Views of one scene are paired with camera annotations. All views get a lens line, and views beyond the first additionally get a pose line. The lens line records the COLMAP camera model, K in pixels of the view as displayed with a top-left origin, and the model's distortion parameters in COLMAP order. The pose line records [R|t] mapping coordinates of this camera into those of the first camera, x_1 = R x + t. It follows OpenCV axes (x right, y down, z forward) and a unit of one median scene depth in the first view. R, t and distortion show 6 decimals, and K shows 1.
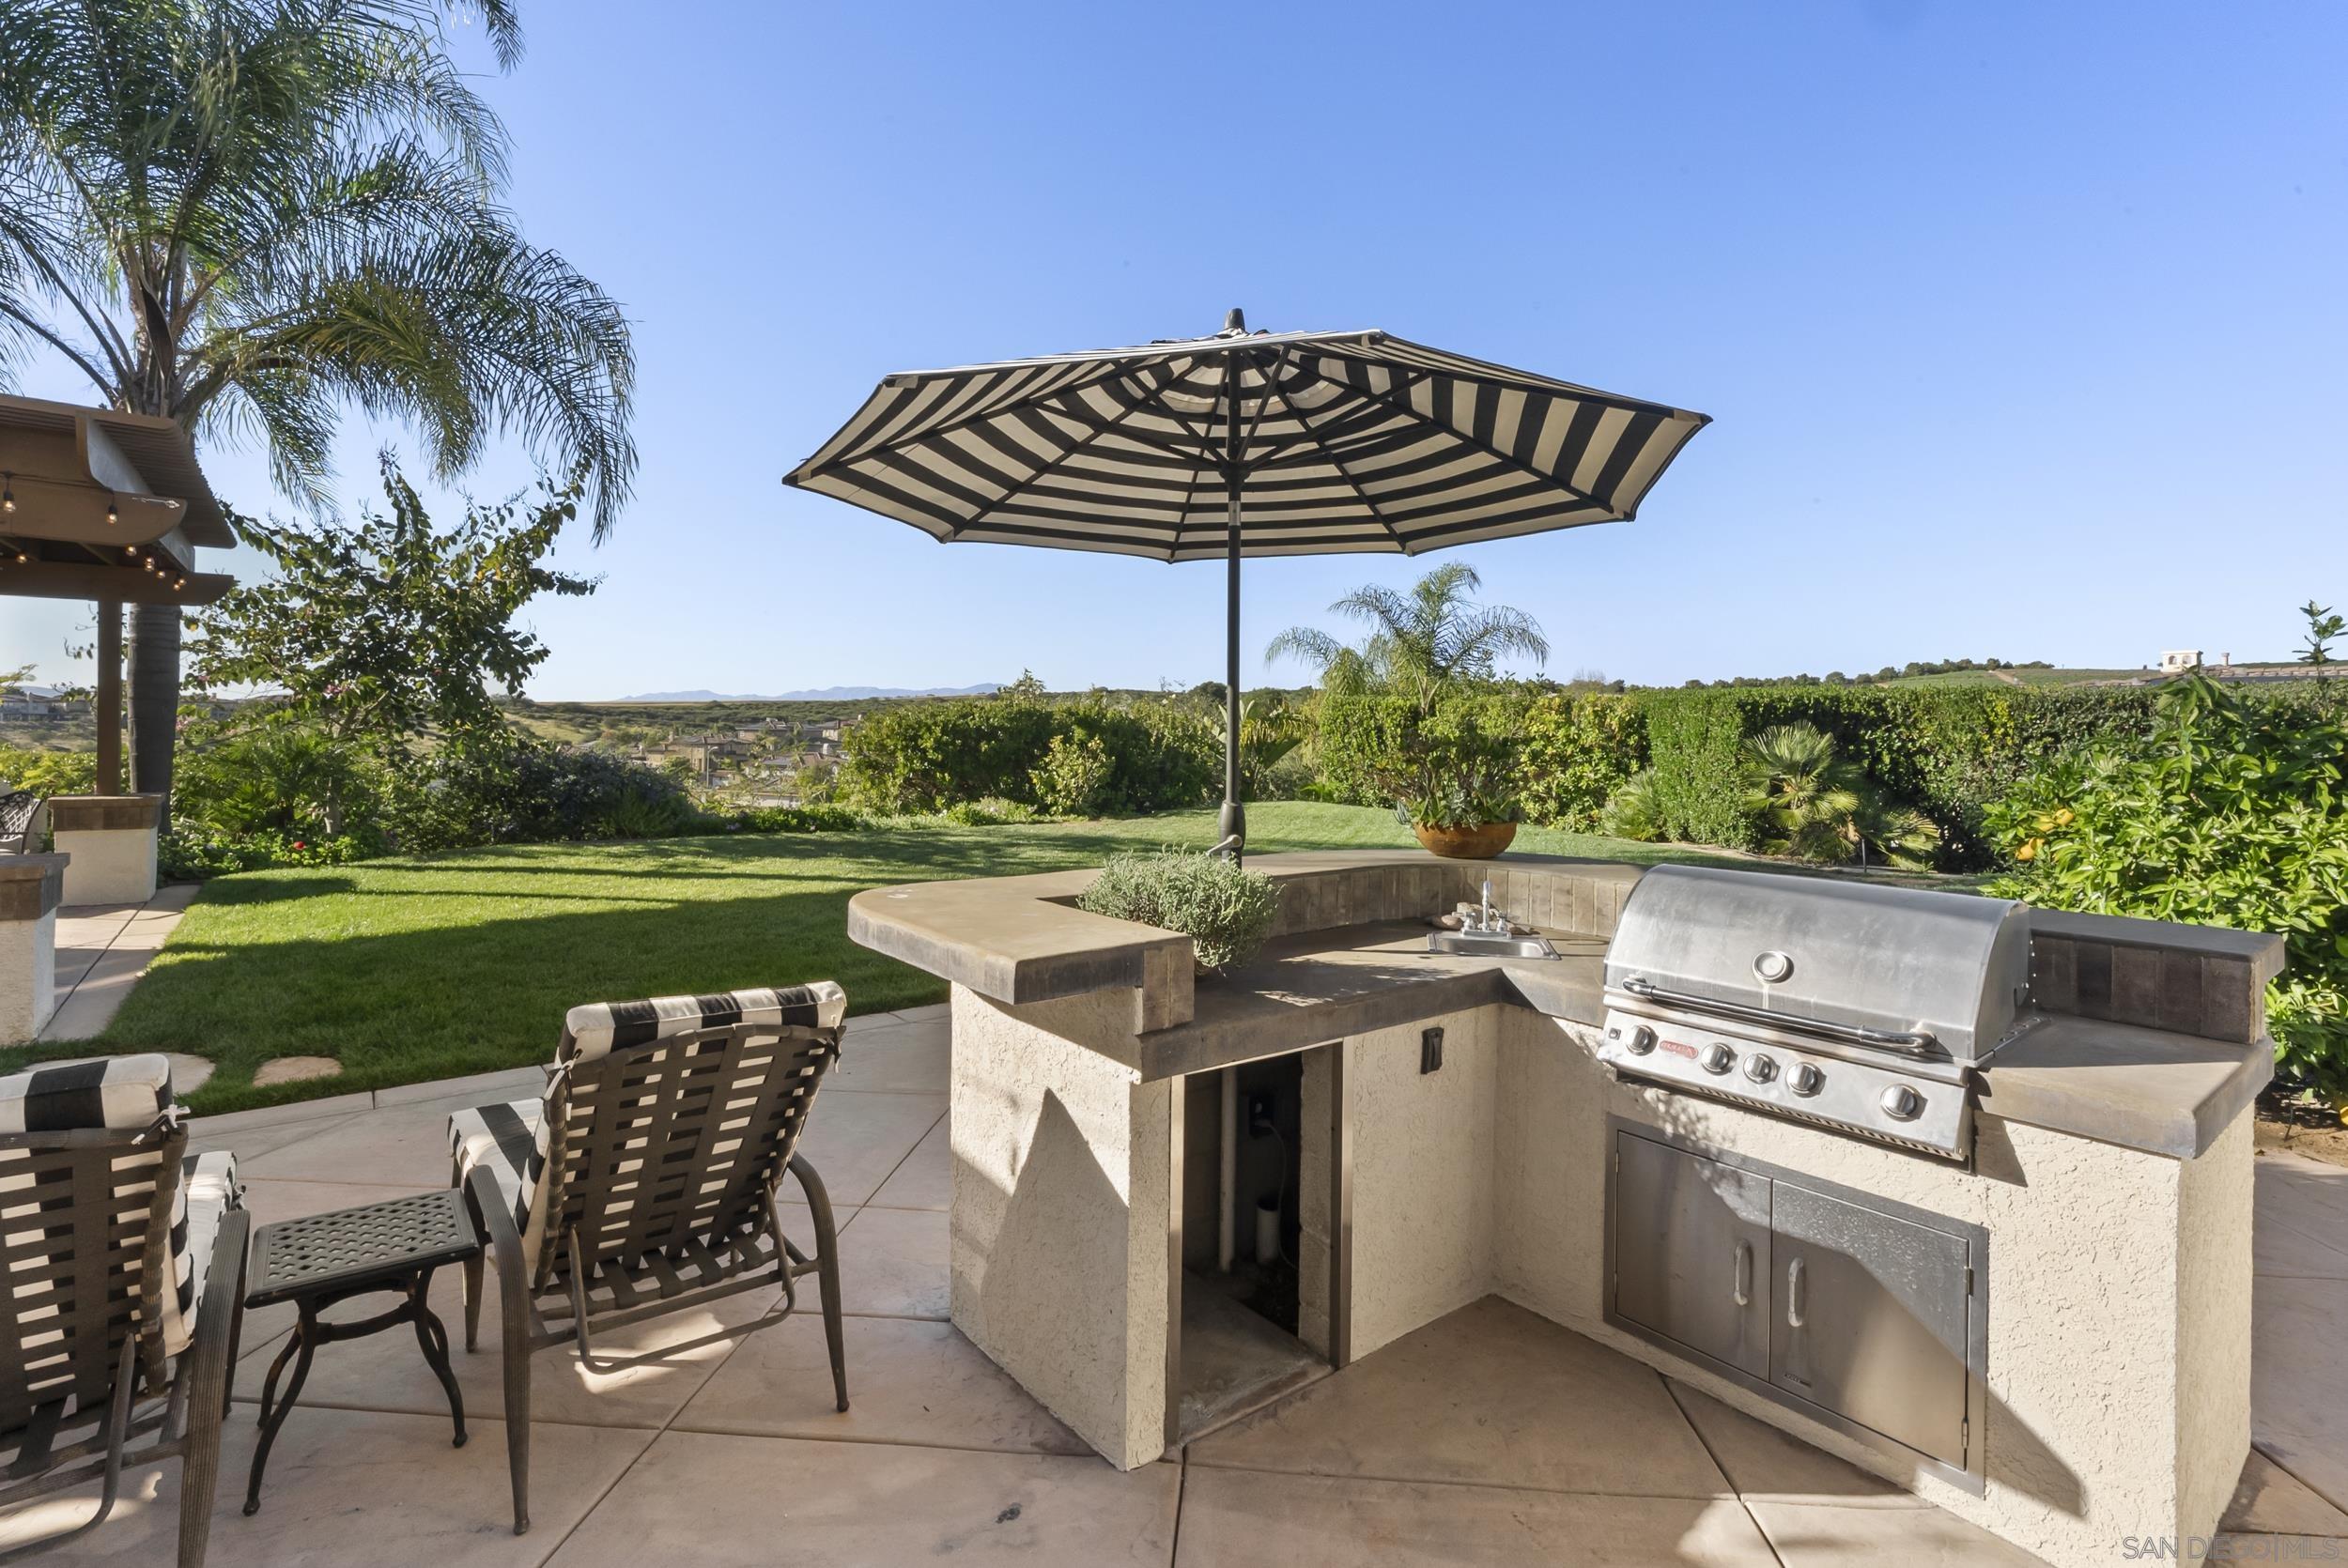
lens RADIAL K [[1081.2, 0, 1171.4], [0, 1081.2, 732.0], [0, 0, 1]] dist [-0.008142, 0.001702]
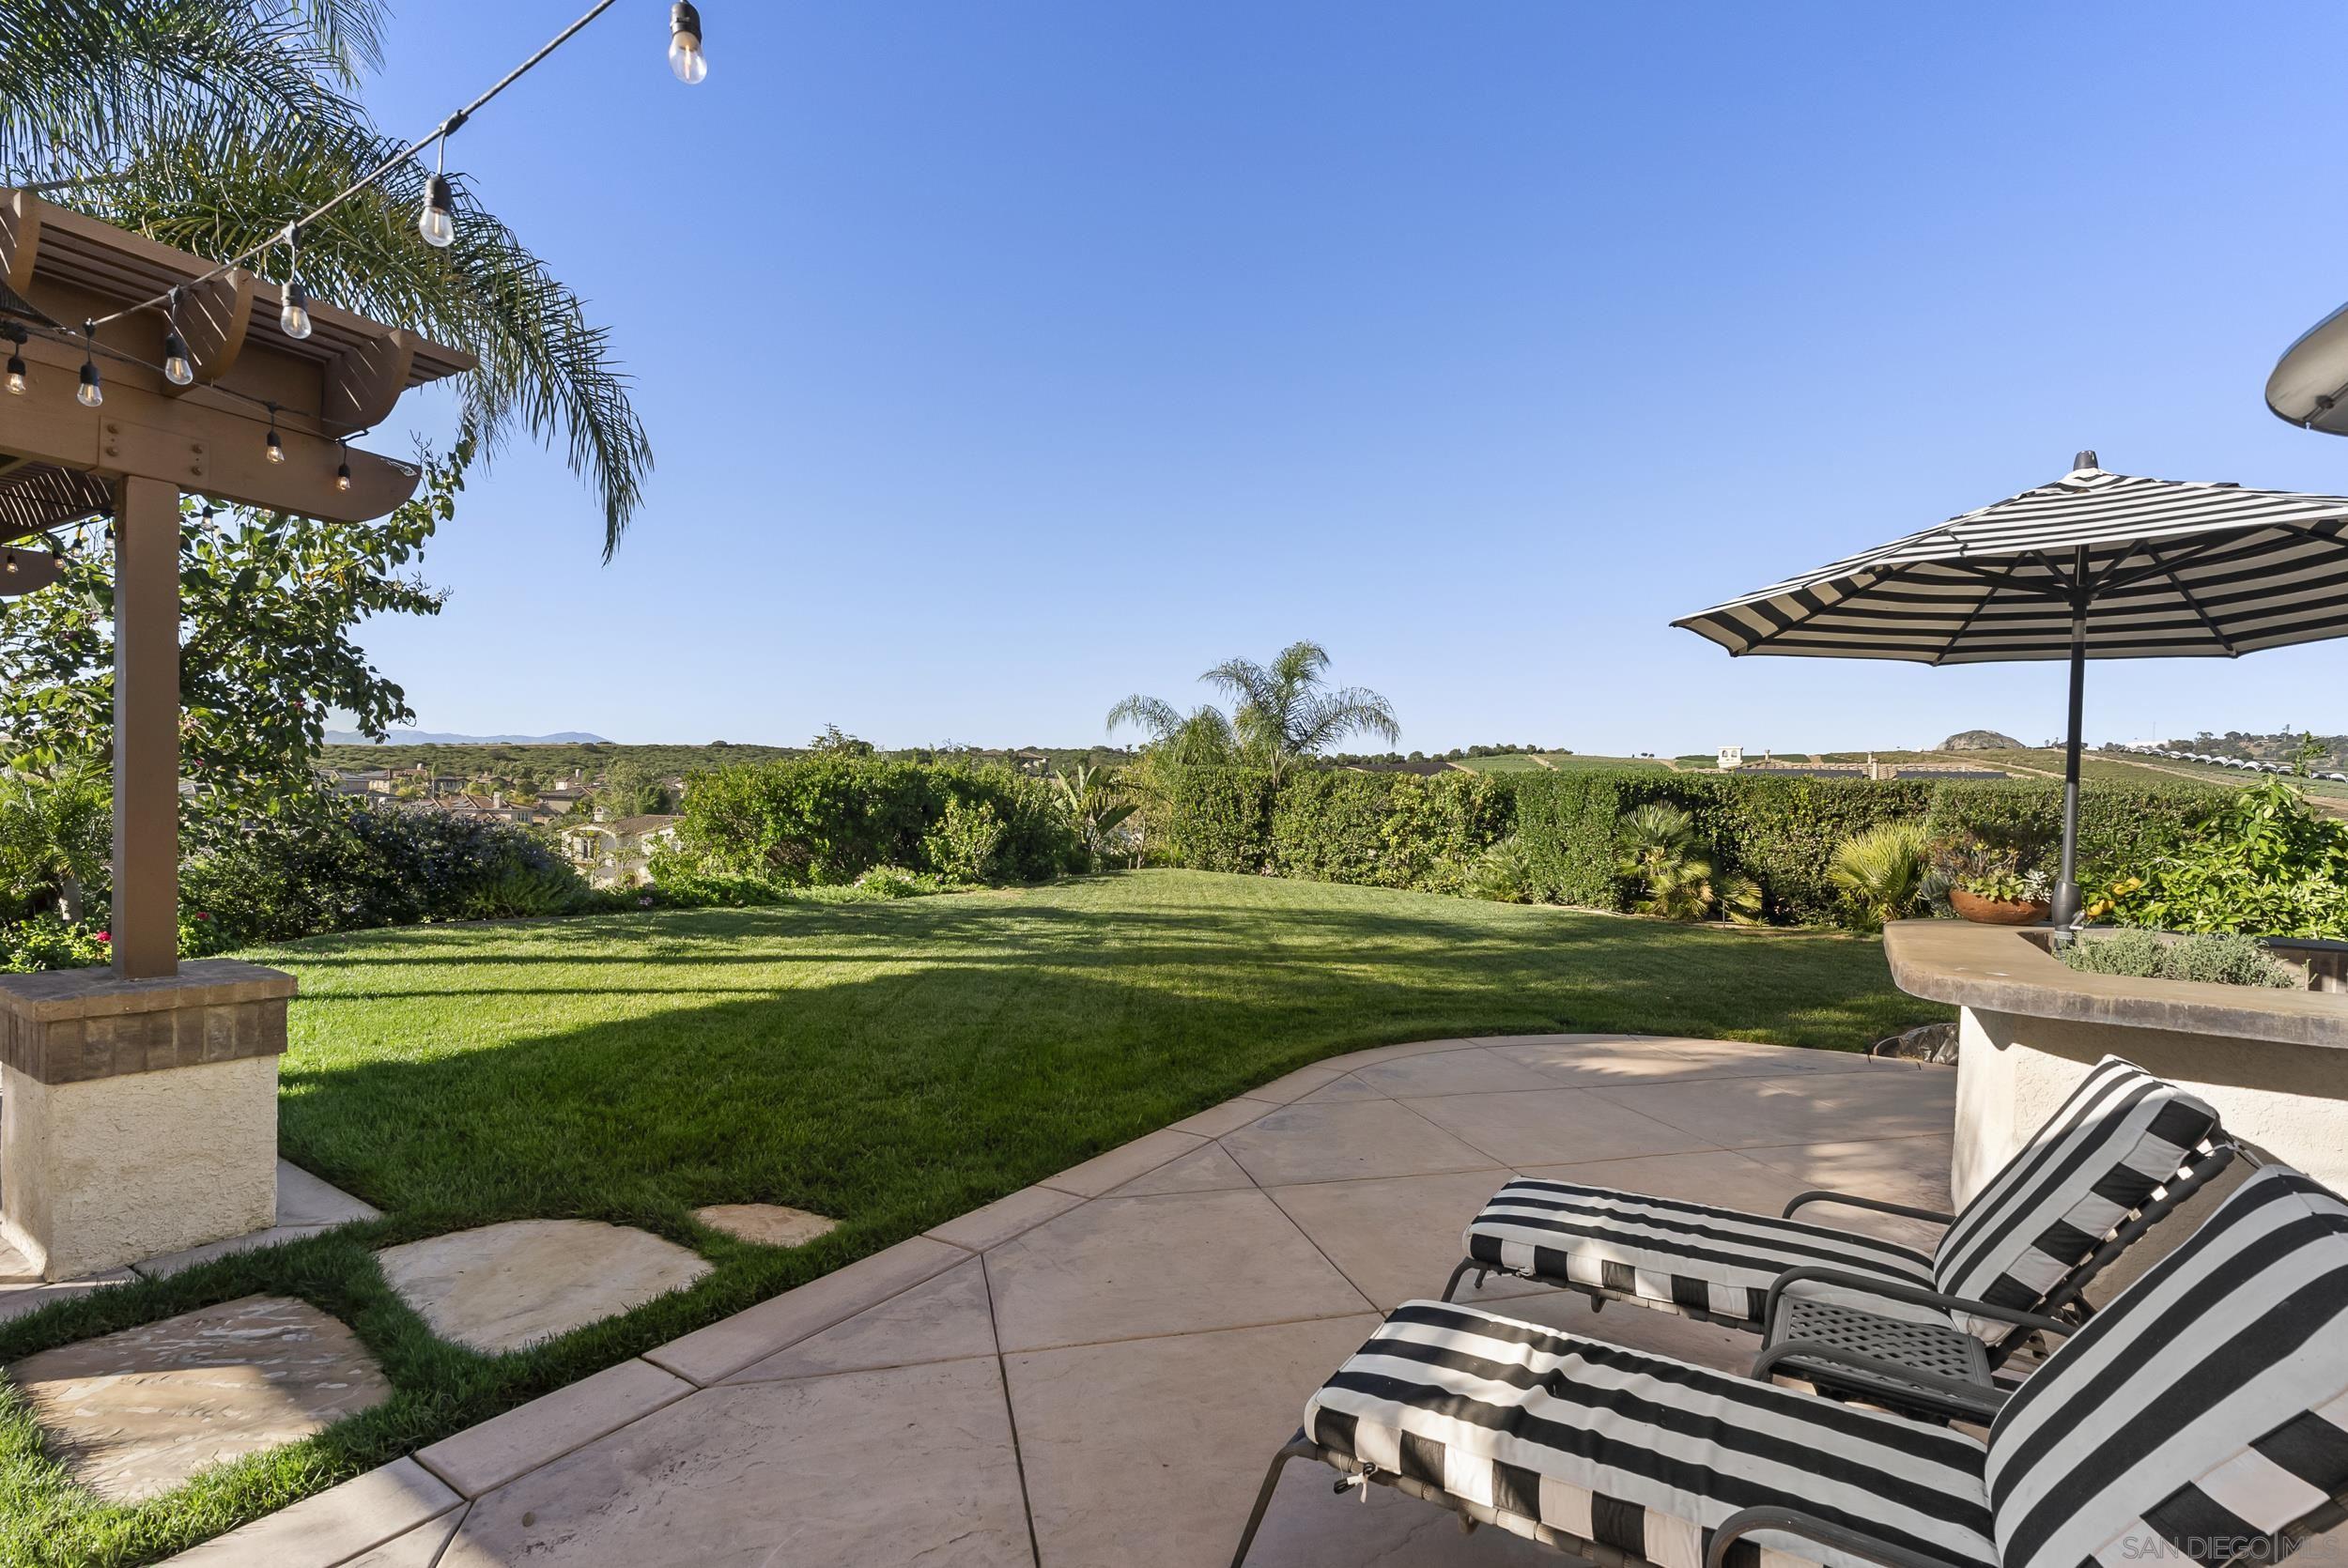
lens RADIAL K [[1081.2, 0, 1219.3], [0, 1081.2, 819.9], [0, 0, 1]] dist [-0.008142, 0.001702]
pose [[0.938684, 0.012361, 0.344557, -0.314418], [-0.019813, 0.999640, 0.018114, -0.001166], [-0.344209, -0.023830, 0.938591, 0.057820]]
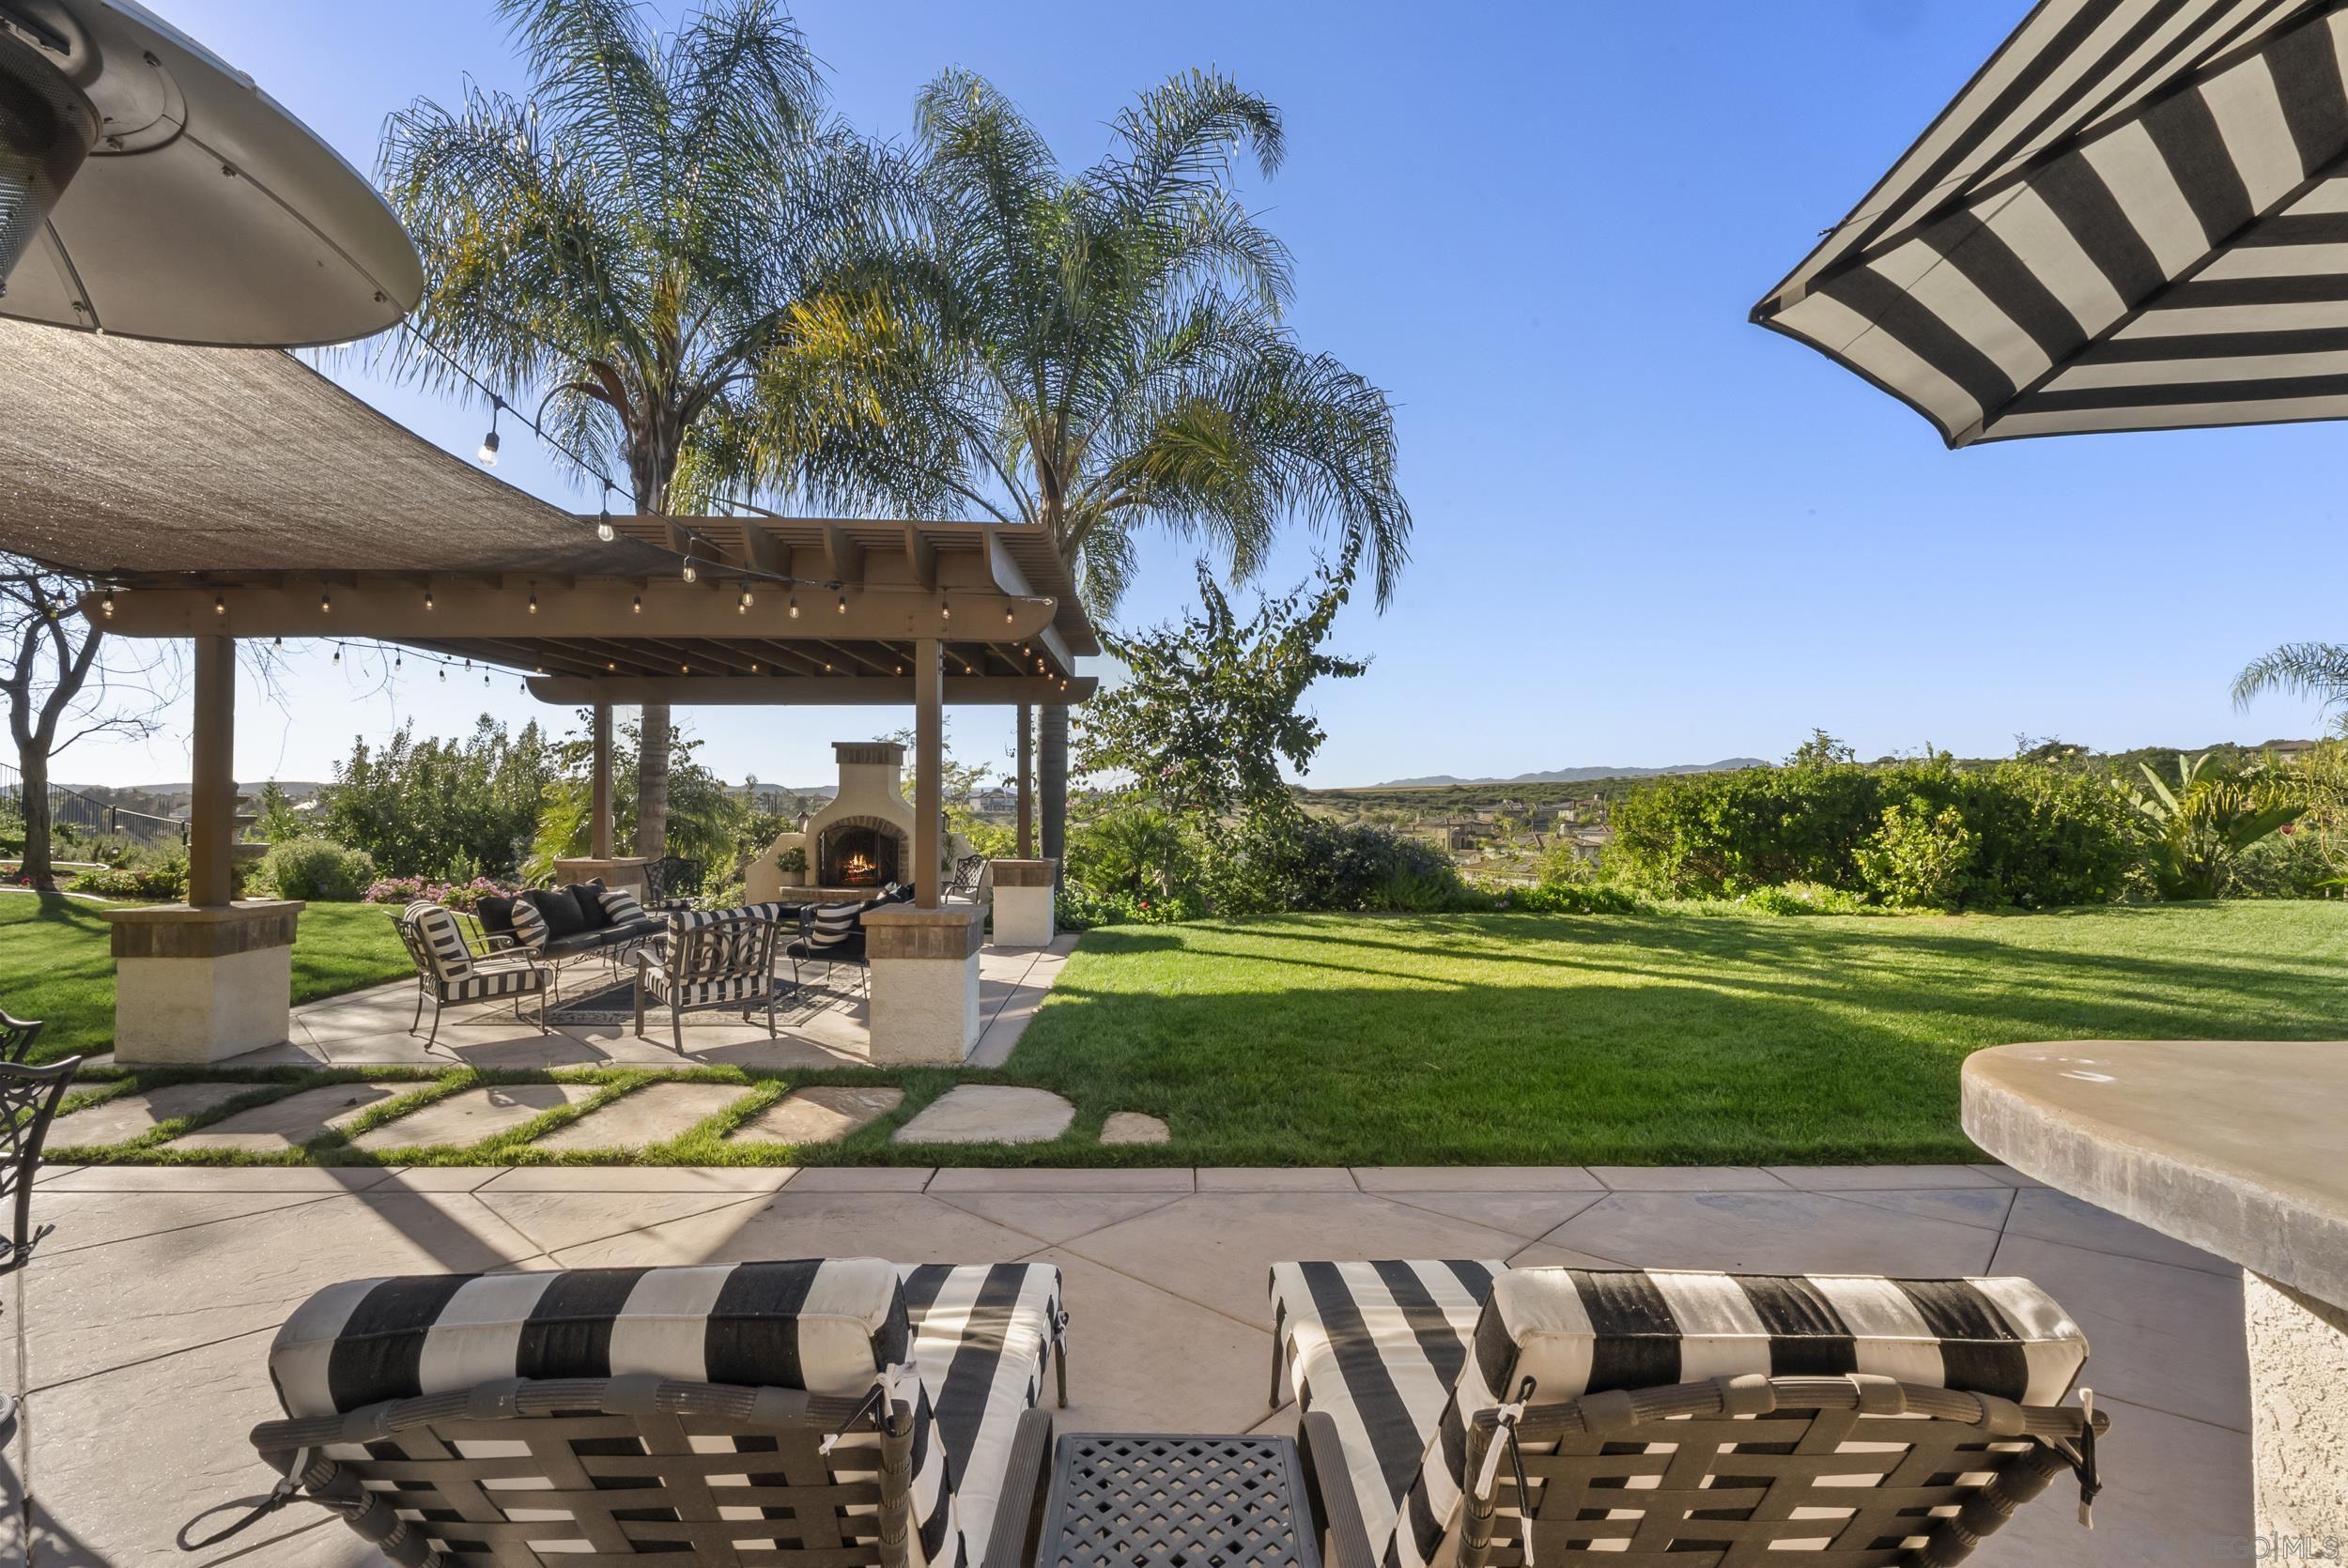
lens RADIAL K [[1081.2, 0, 1172.8], [0, 1081.2, 771.5], [0, 0, 1]] dist [-0.008142, 0.001702]
pose [[0.790240, -0.033254, -0.611895, -0.055049], [0.010574, 0.999118, -0.040643, 0.006955], [0.612706, 0.025647, 0.789894, 0.076978]]
